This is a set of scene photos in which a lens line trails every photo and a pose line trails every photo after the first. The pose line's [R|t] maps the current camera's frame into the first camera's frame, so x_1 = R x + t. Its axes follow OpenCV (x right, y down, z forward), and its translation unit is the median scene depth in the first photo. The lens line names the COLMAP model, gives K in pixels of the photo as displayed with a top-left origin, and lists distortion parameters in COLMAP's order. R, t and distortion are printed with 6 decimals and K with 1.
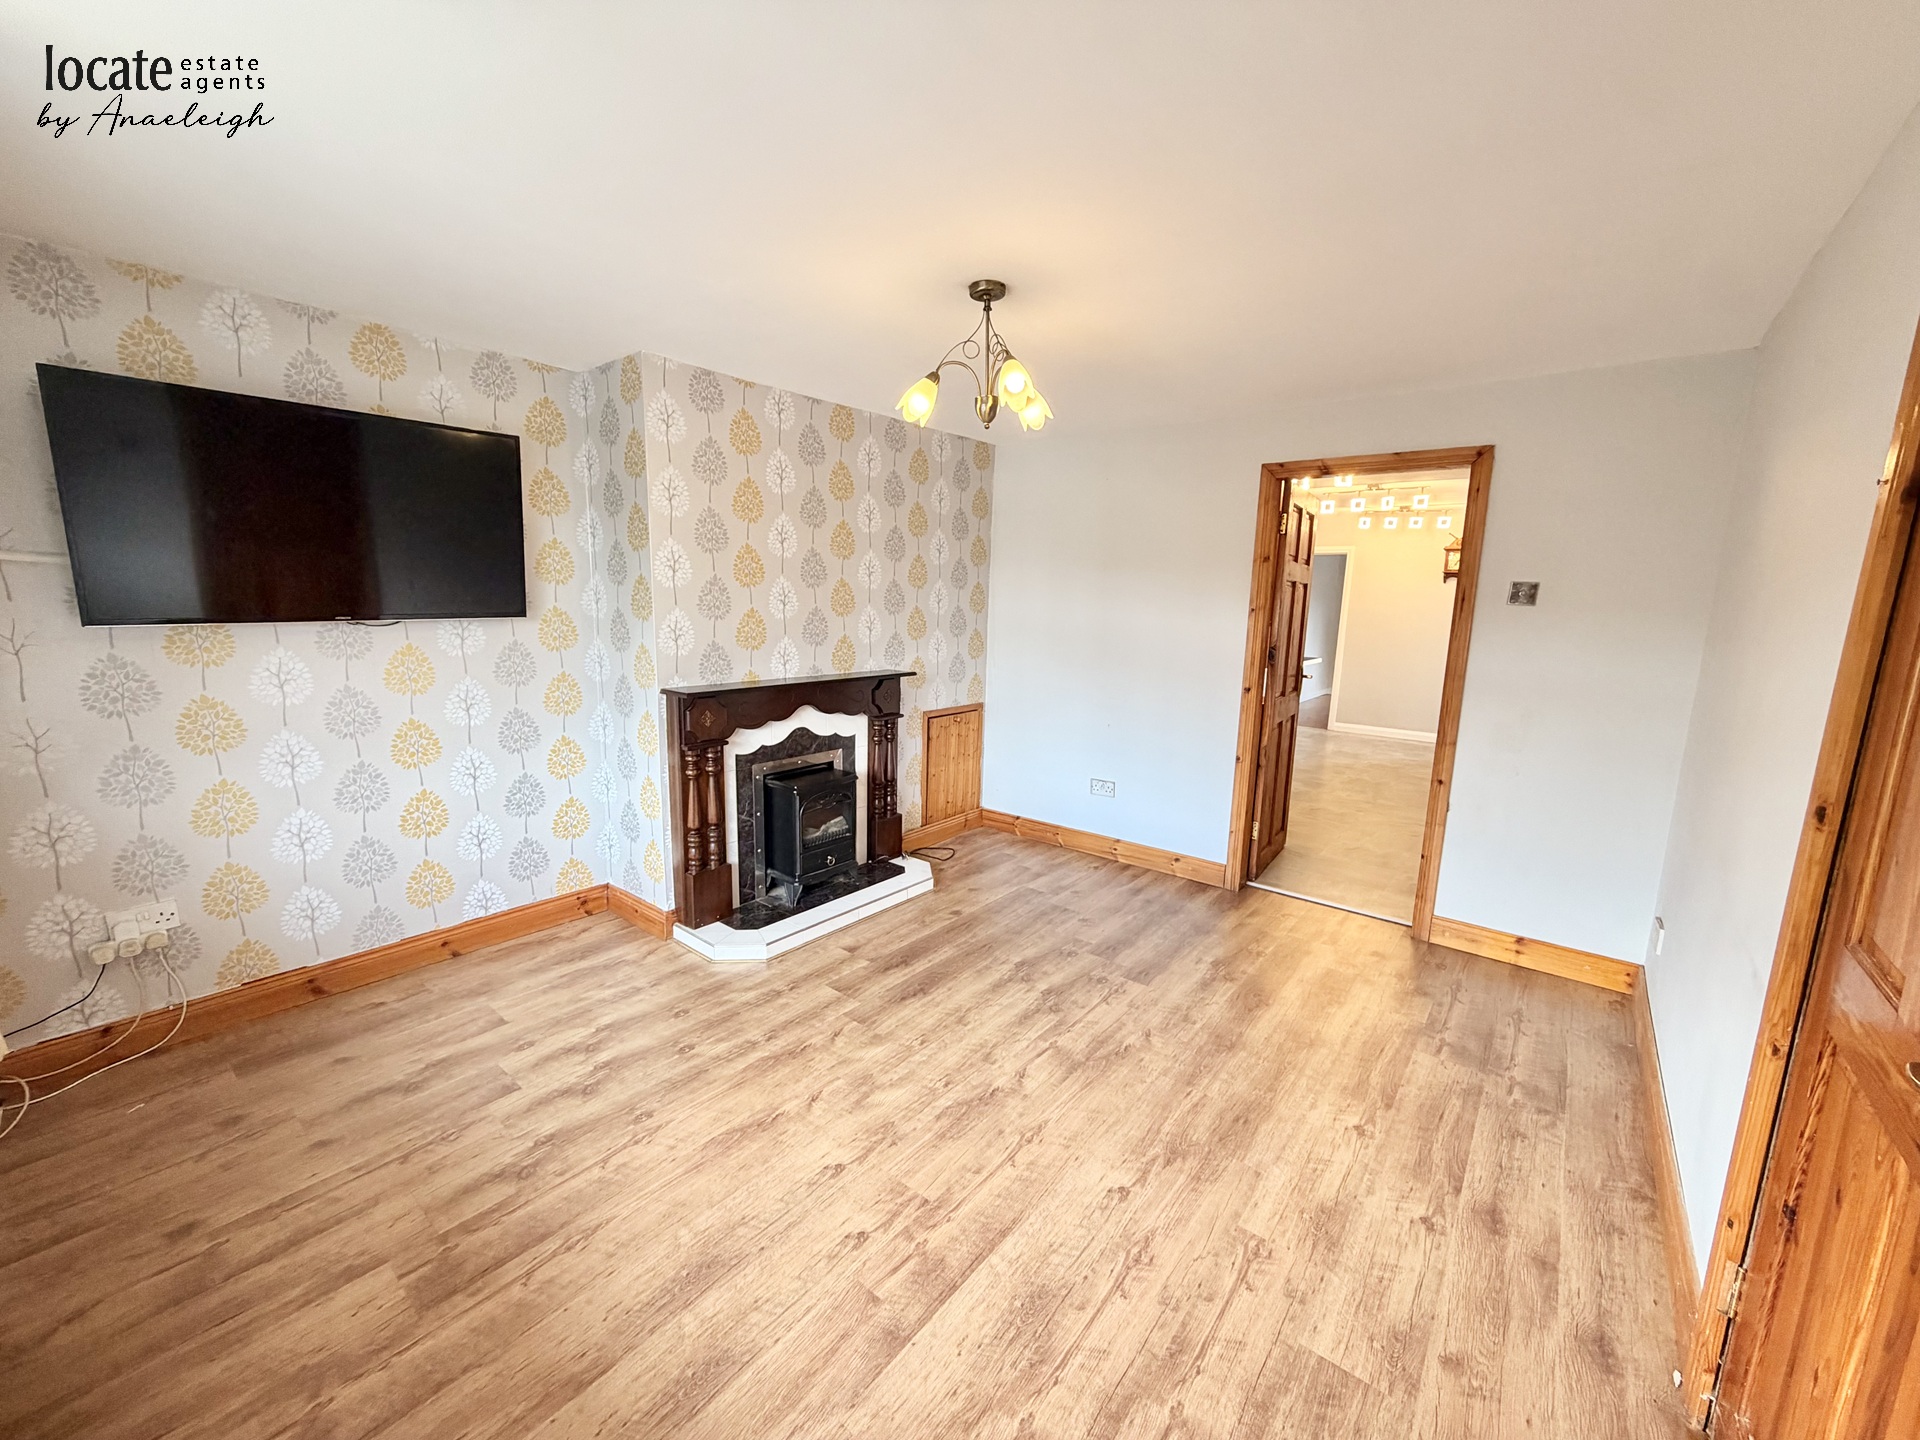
lens RADIAL K [[768.0, 0, 955.7], [0, 768.0, 721.1], [0, 0, 1]] dist [0.000841, 0.000280]
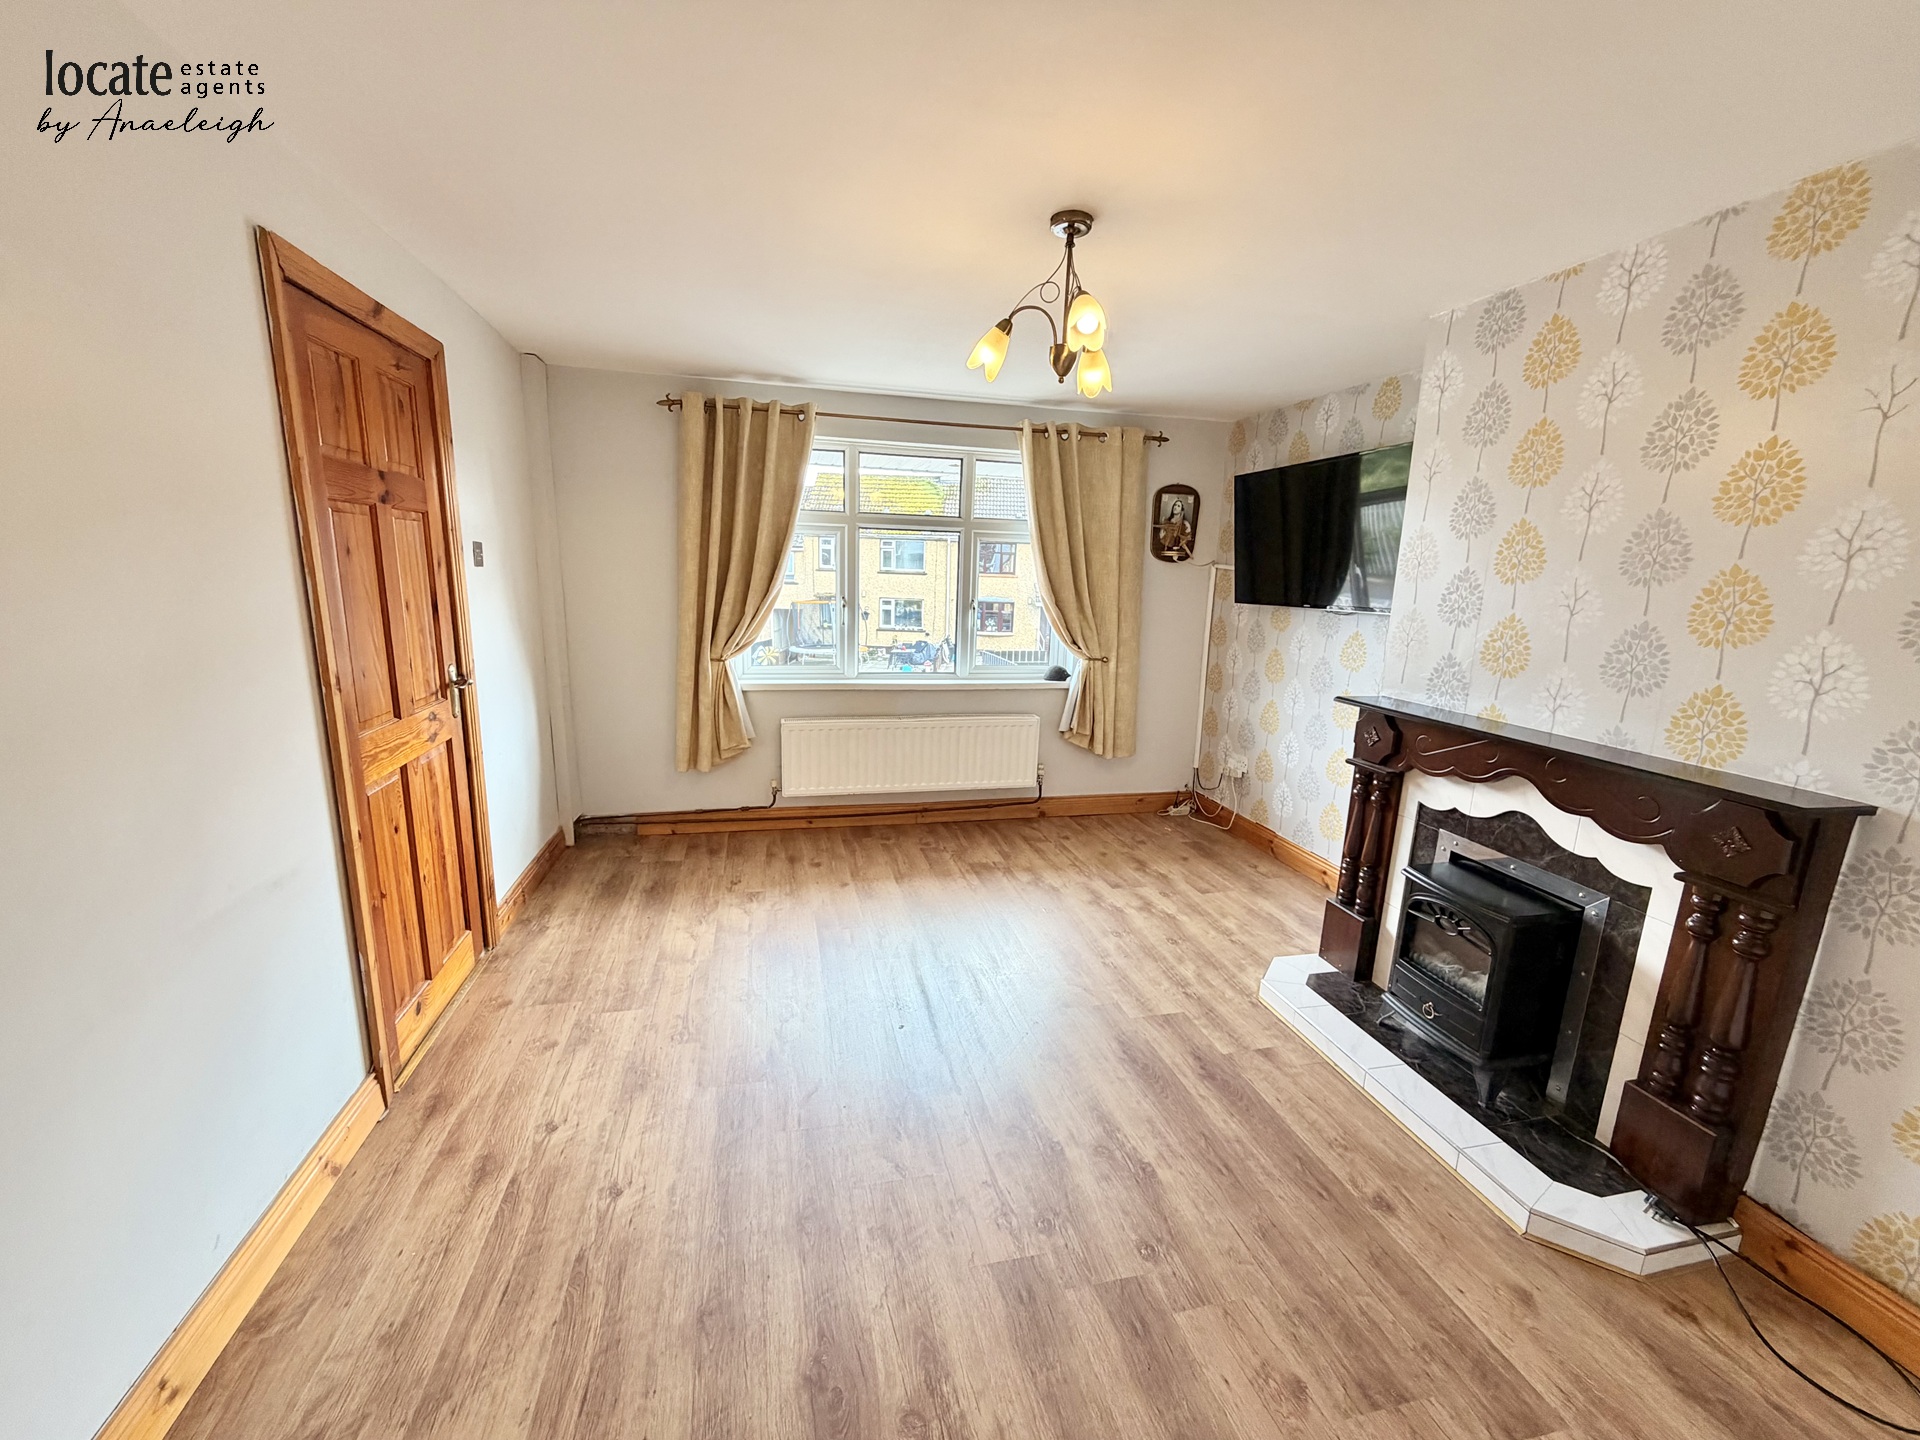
lens RADIAL K [[768.0, 0, 945.8], [0, 768.0, 718.6], [0, 0, 1]] dist [0.000841, 0.000280]
pose [[-0.611489, 0.112933, -0.783152, 0.676244], [-0.174766, 0.946041, 0.272880, -0.183838], [0.771711, 0.303732, -0.558757, 1.189603]]
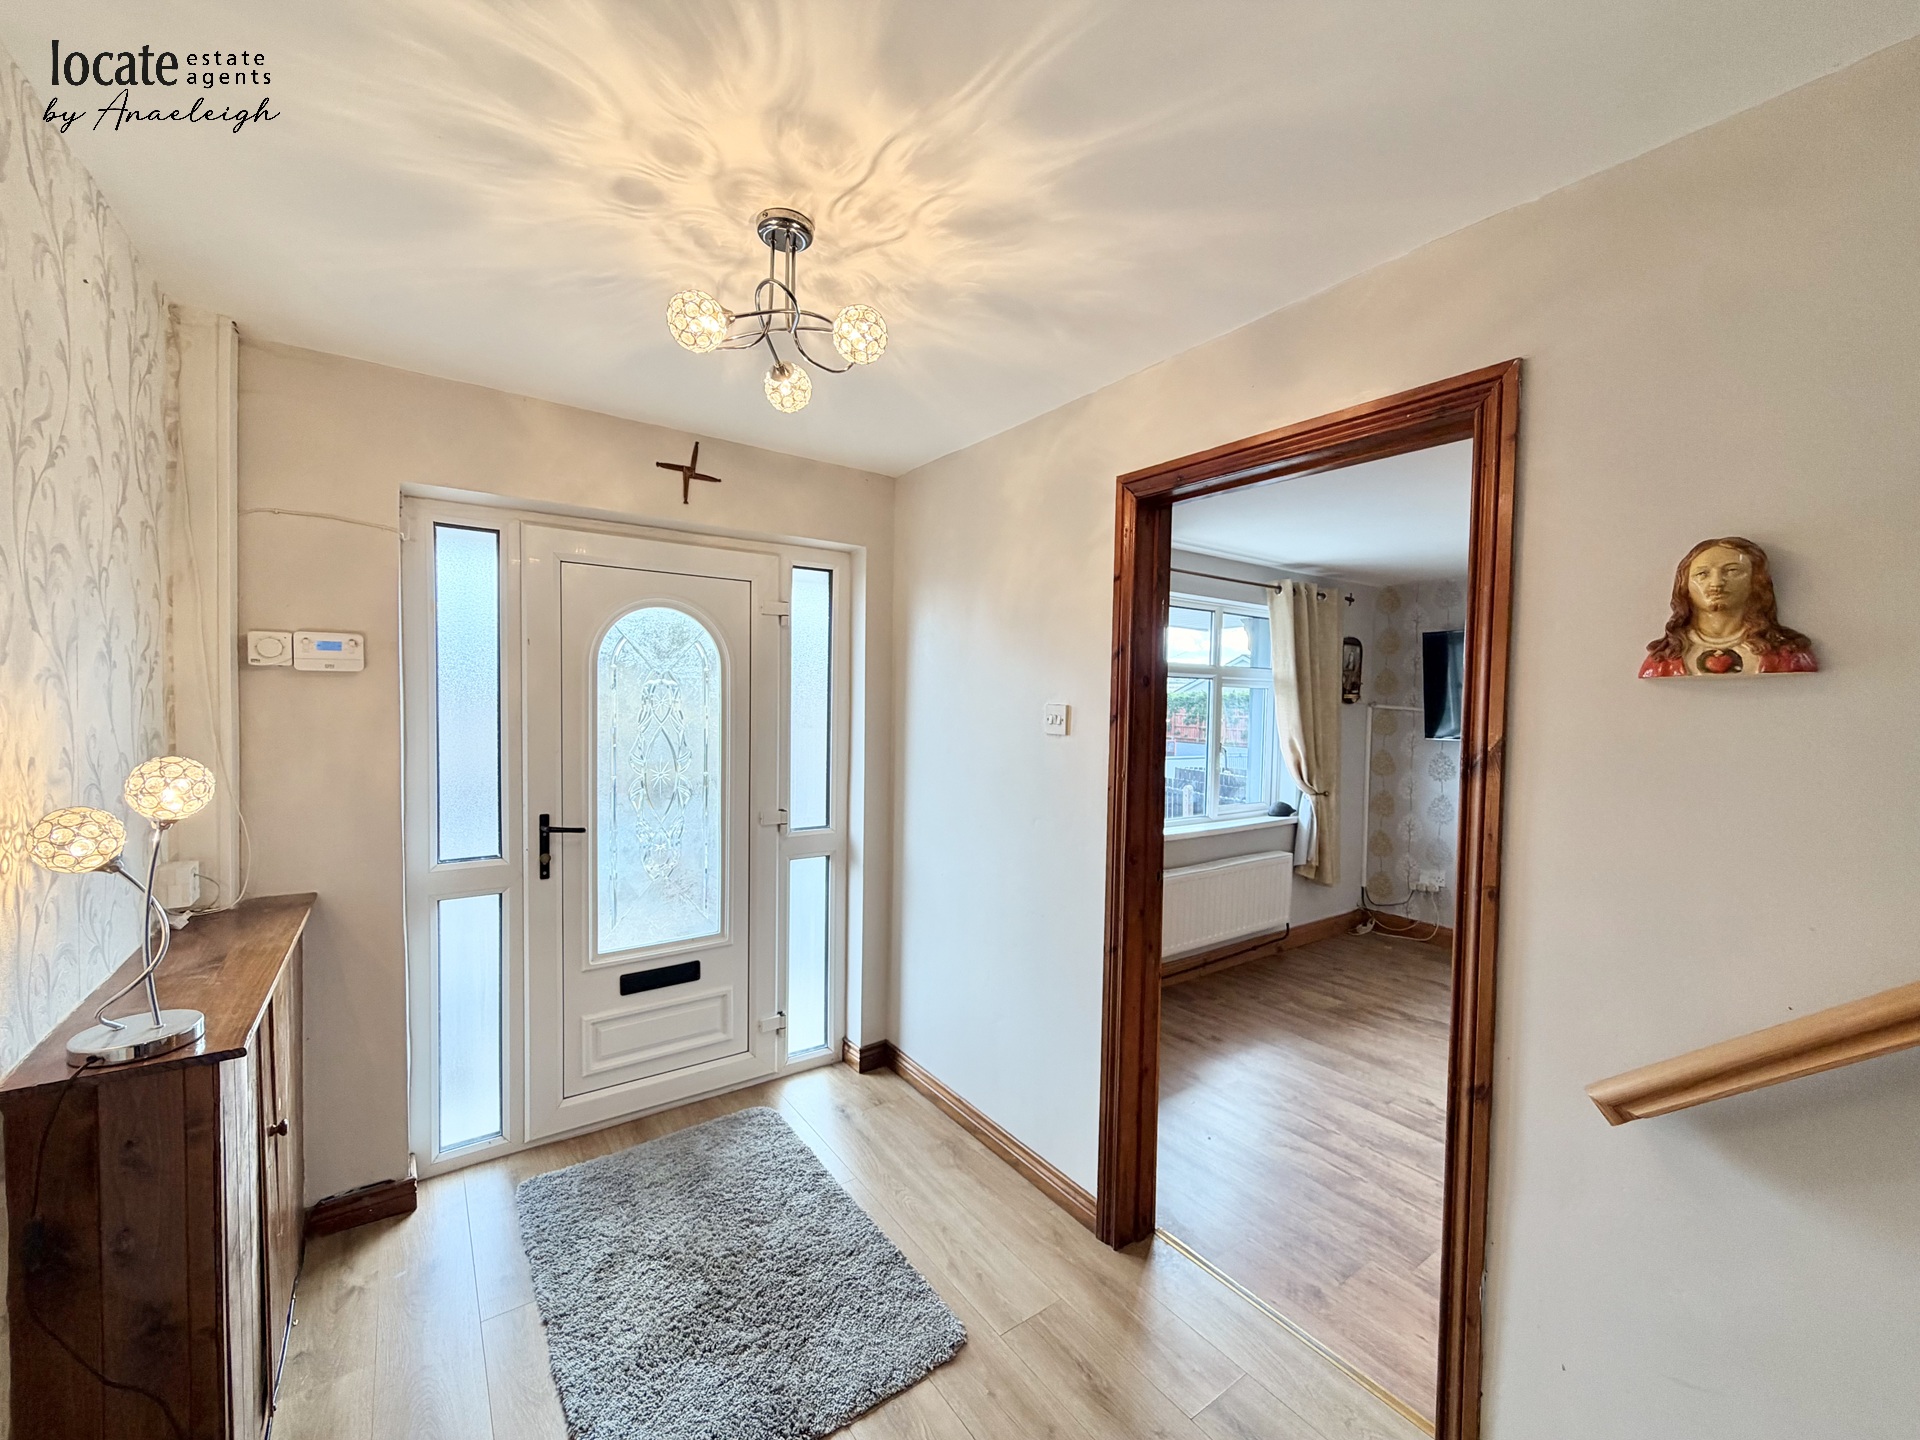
lens RADIAL K [[768.0, 0, 958.0], [0, 768.0, 722.6], [0, 0, 1]] dist [0.000841, 0.000280]
pose [[-0.258559, 0.001224, -0.965995, 1.070781], [-0.186811, 0.981058, 0.051245, -0.019249], [0.947760, 0.193708, -0.253433, 0.179897]]
